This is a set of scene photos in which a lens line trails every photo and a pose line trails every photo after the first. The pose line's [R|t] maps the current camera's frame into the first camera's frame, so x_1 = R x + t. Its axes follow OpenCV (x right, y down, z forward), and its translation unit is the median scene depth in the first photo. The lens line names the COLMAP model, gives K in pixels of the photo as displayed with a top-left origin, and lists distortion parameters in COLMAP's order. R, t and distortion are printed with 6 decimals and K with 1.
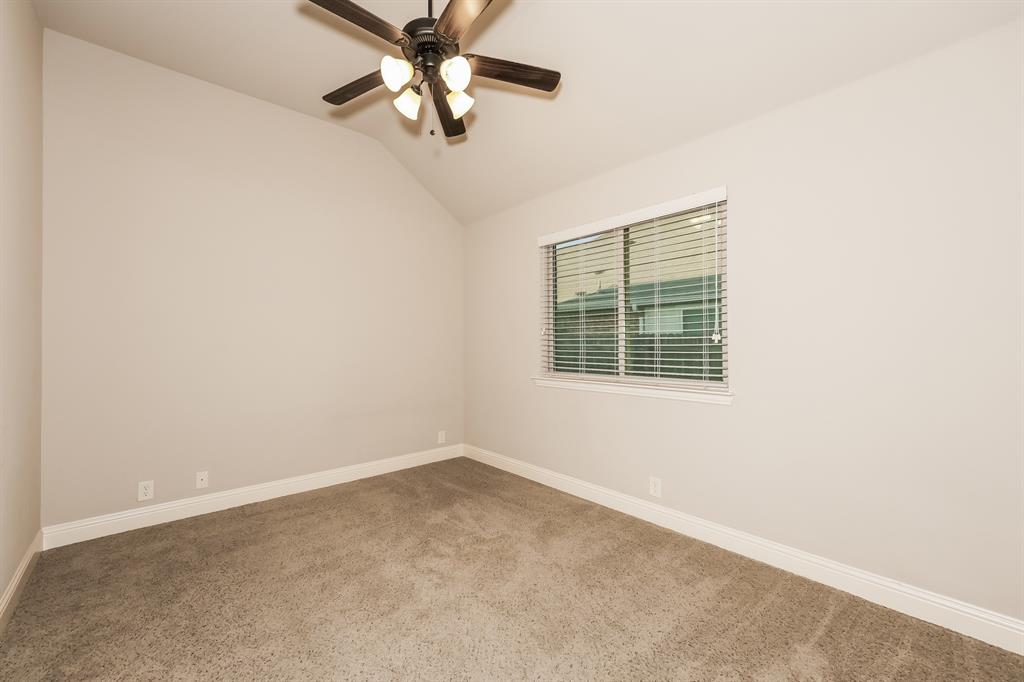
lens RADIAL K [[417.4, 0, 517.1], [0, 417.4, 339.3], [0, 0, 1]] dist [0.013847, 0.000012]
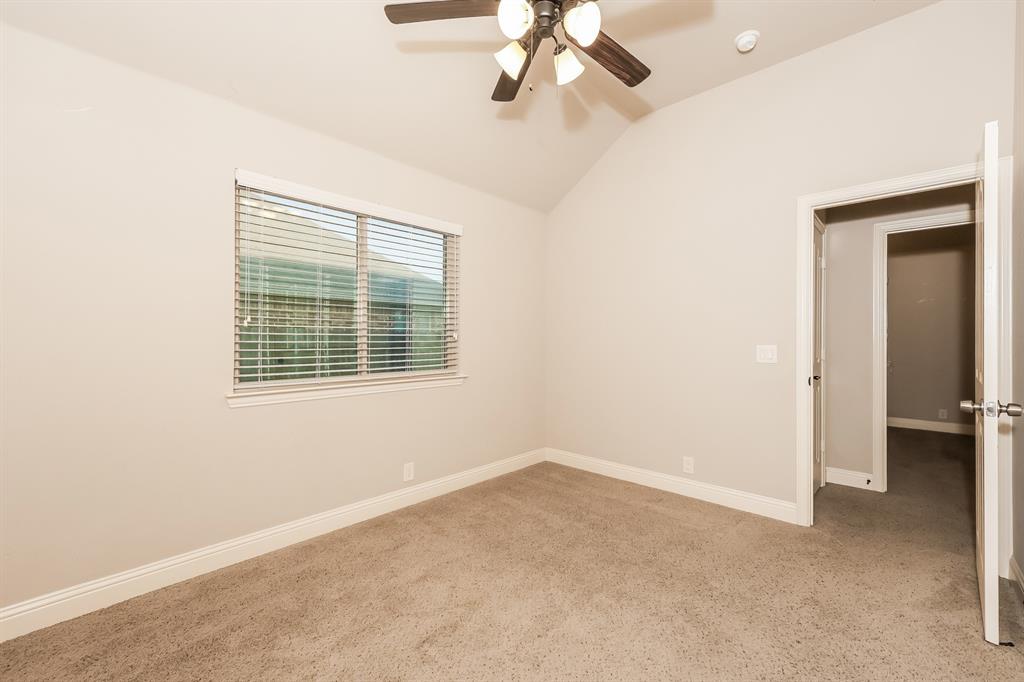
lens RADIAL K [[417.4, 0, 517.1], [0, 417.4, 339.3], [0, 0, 1]] dist [0.013847, 0.000012]
pose [[-0.082505, 0.003055, 0.996586, -0.737061], [-0.010182, 0.999941, -0.003908, 0.009888], [-0.996539, -0.010470, -0.082469, 0.776161]]
